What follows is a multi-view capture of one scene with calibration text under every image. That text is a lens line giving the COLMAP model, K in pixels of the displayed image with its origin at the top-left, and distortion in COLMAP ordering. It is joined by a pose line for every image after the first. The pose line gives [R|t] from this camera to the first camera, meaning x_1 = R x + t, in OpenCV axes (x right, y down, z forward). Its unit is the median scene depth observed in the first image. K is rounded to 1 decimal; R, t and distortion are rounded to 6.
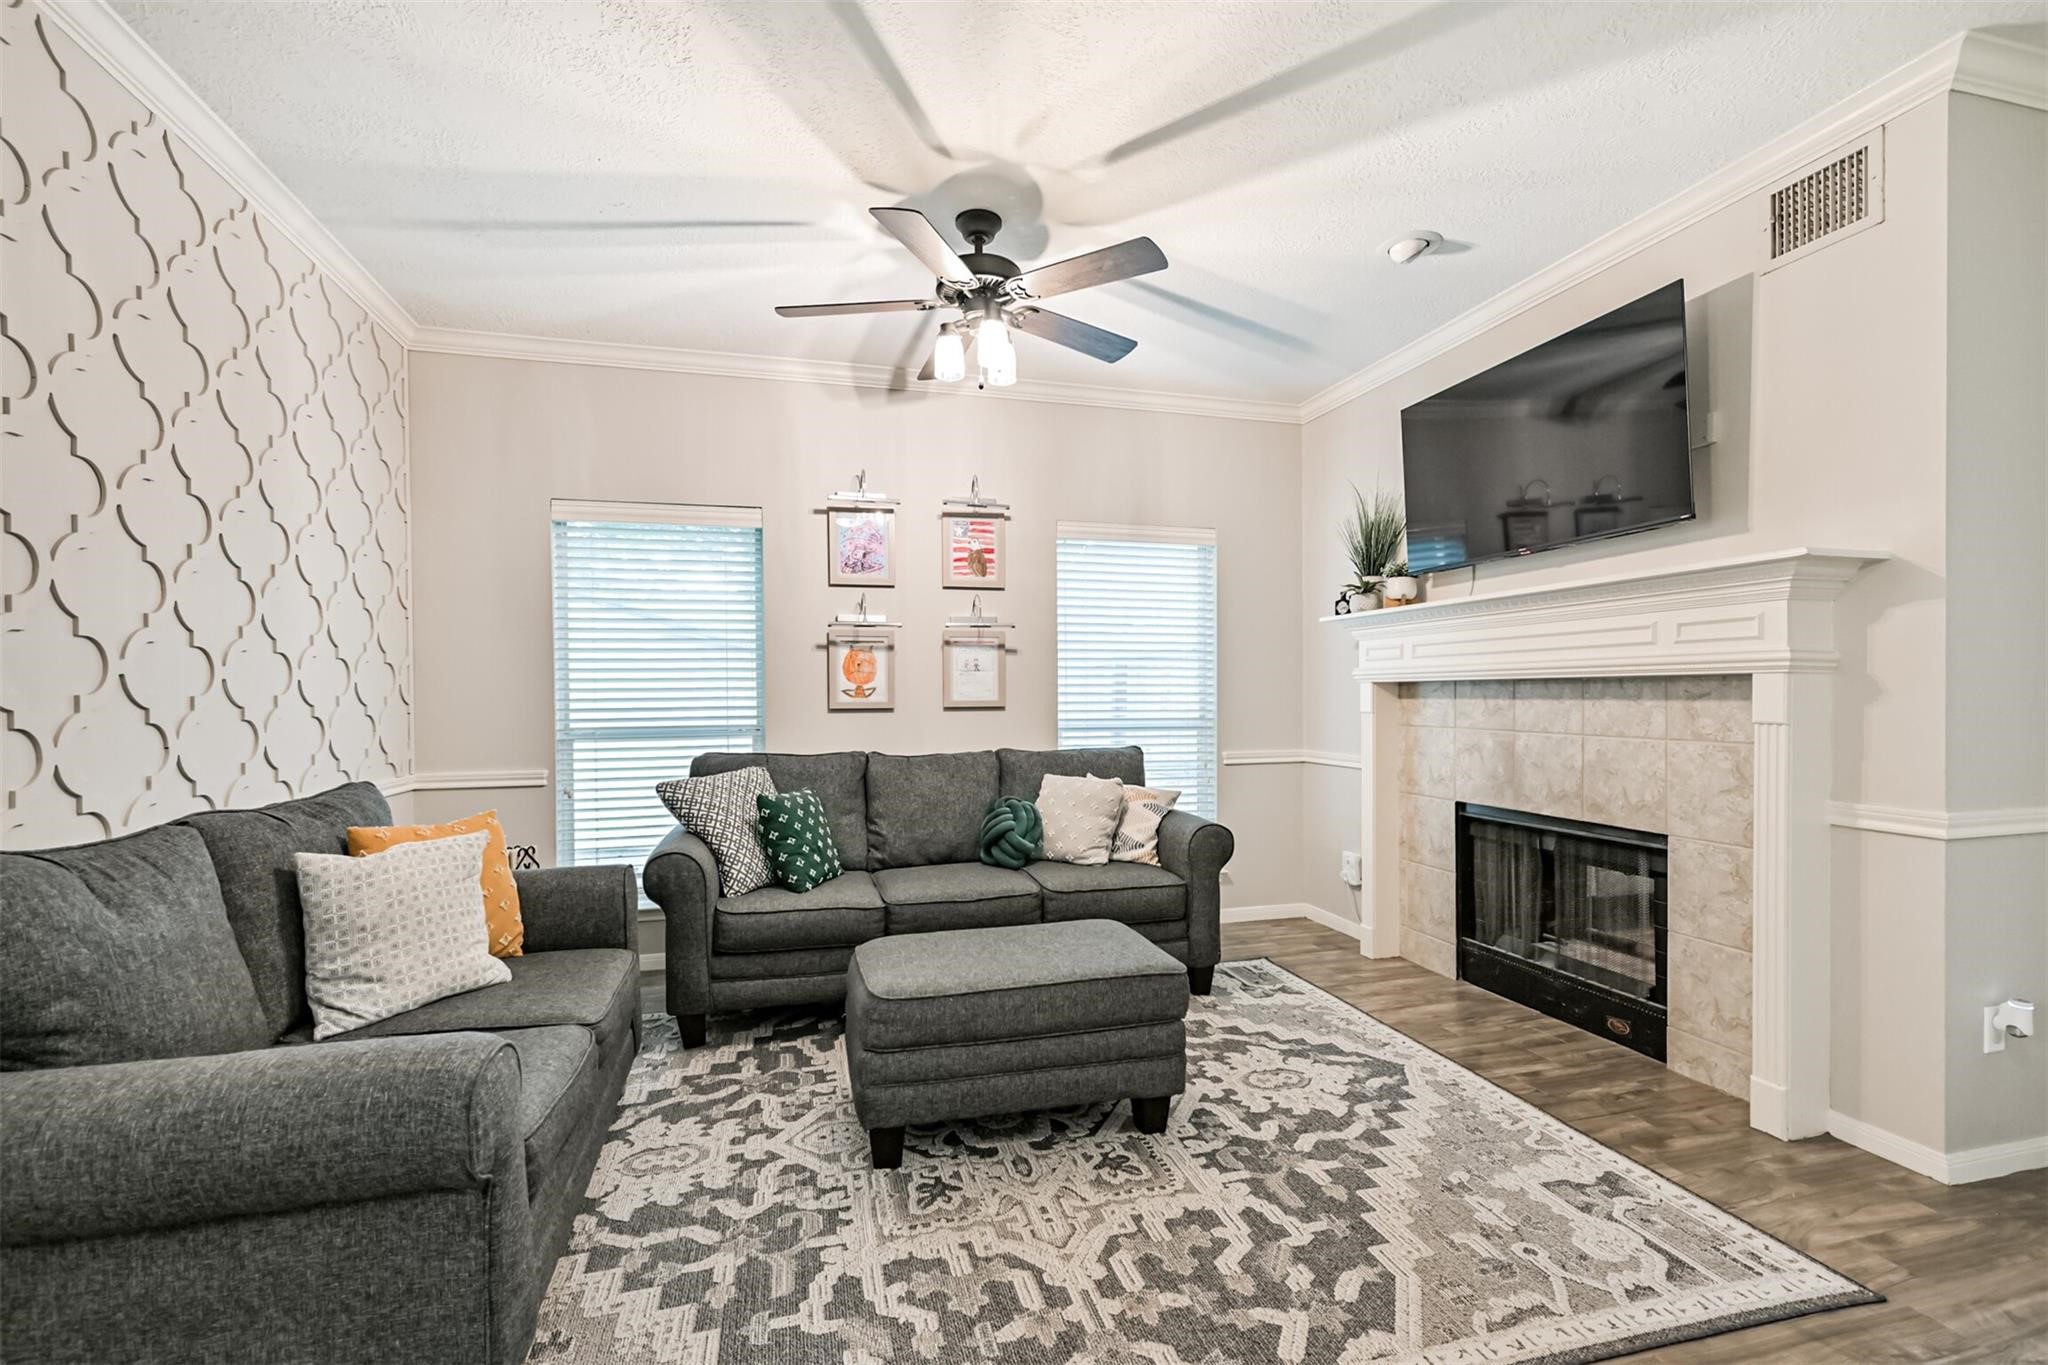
lens RADIAL K [[894.4, 0, 1028.2], [0, 894.4, 693.0], [0, 0, 1]] dist [0.012461, -0.000360]
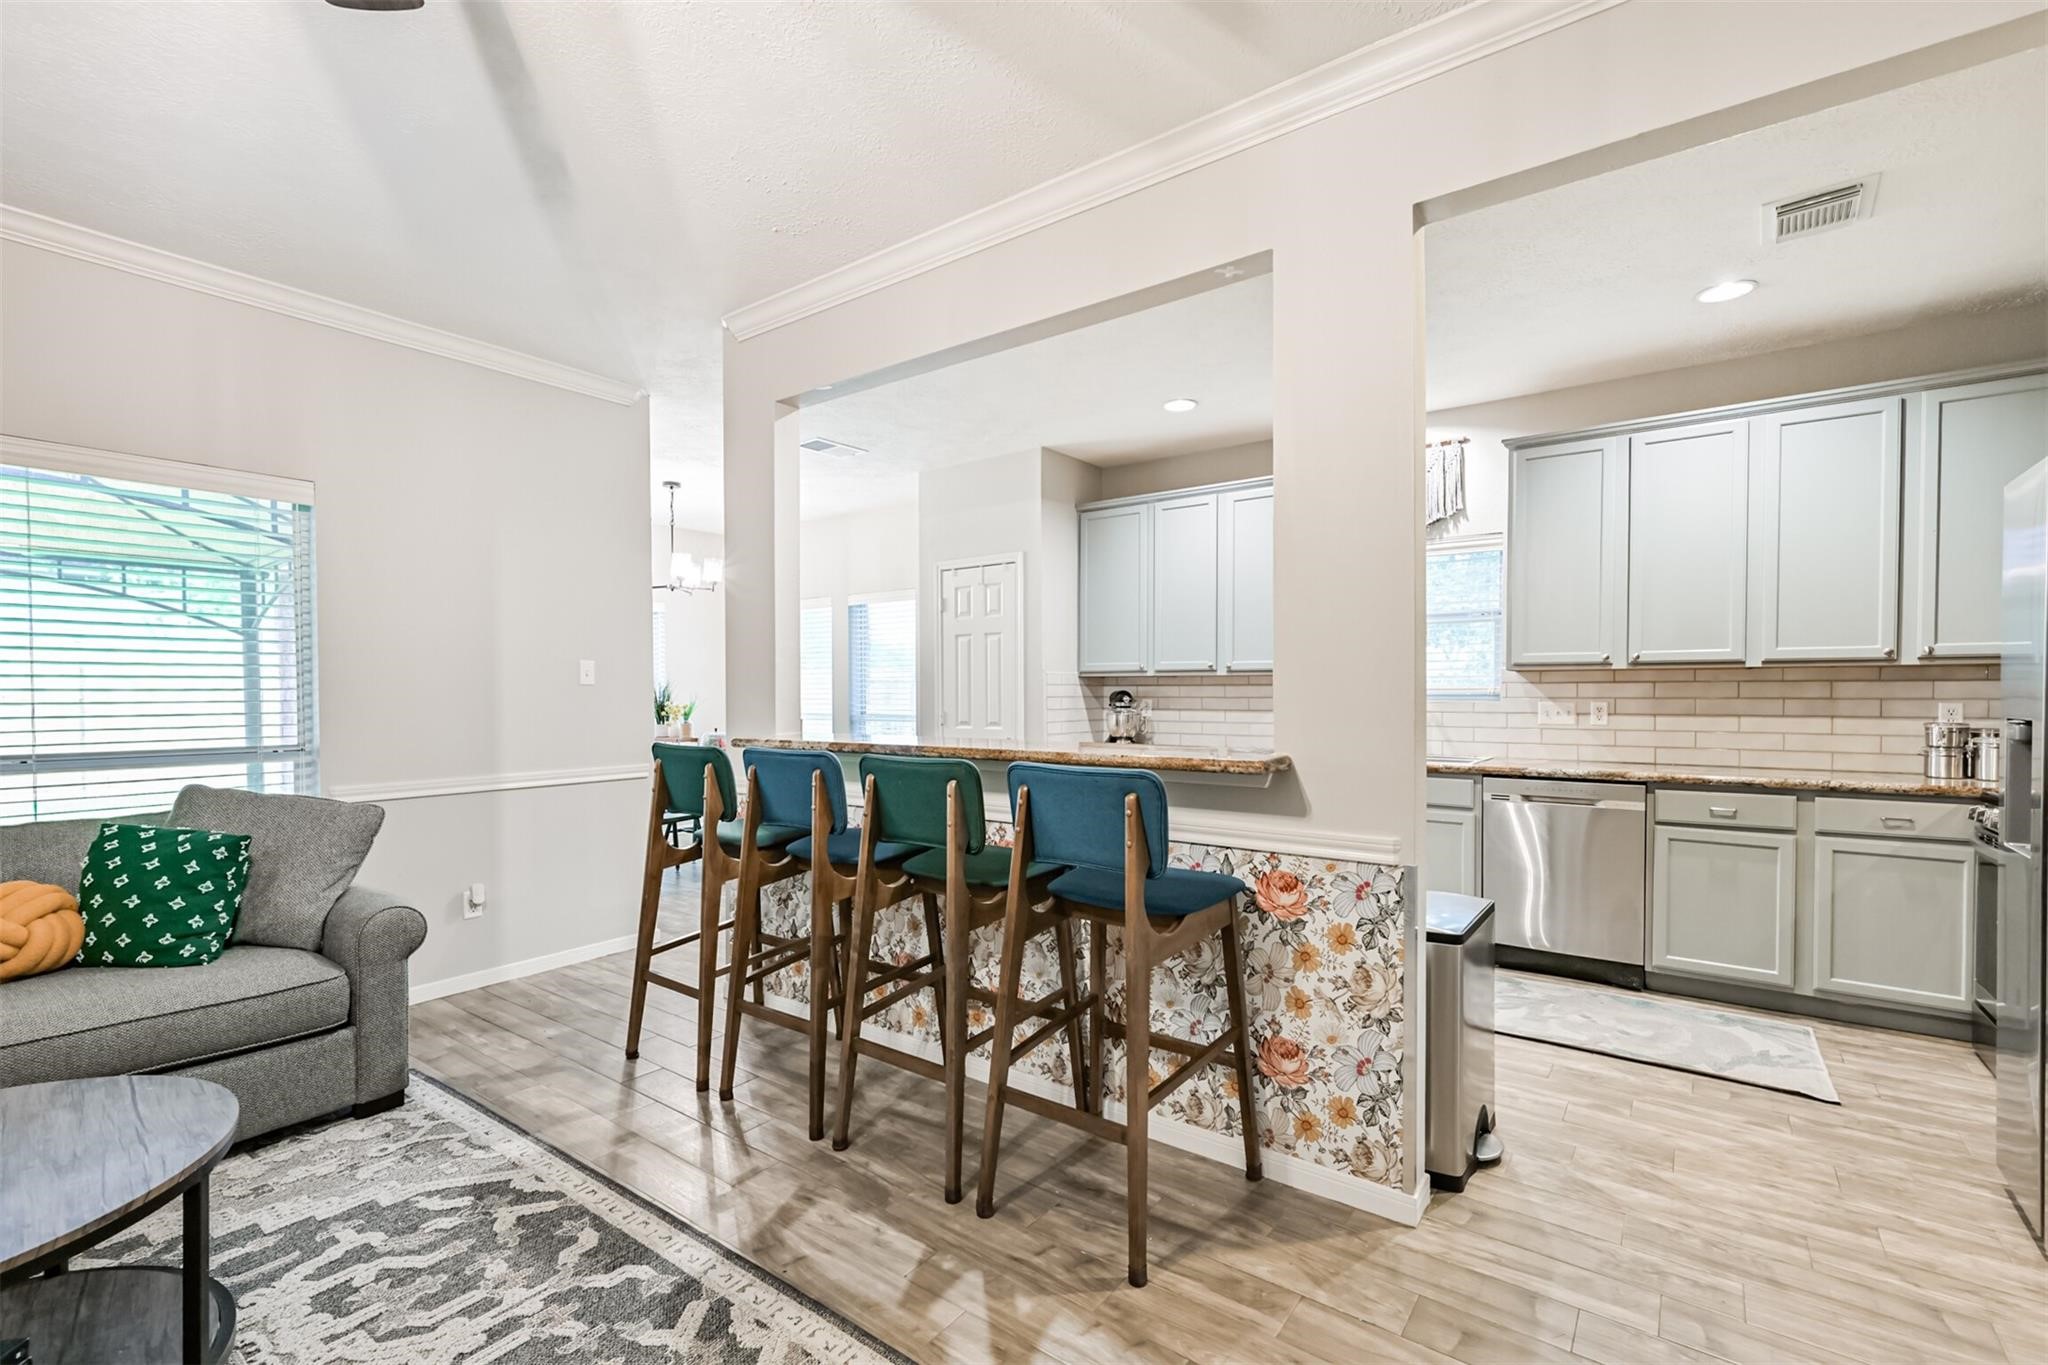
lens RADIAL K [[894.4, 0, 1024.7], [0, 894.4, 698.4], [0, 0, 1]] dist [0.012461, -0.000360]
pose [[-0.620684, -0.002914, 0.784055, -1.039564], [-0.001601, 0.999996, 0.002448, -0.033542], [-0.784059, 0.000264, -0.620686, 1.091819]]
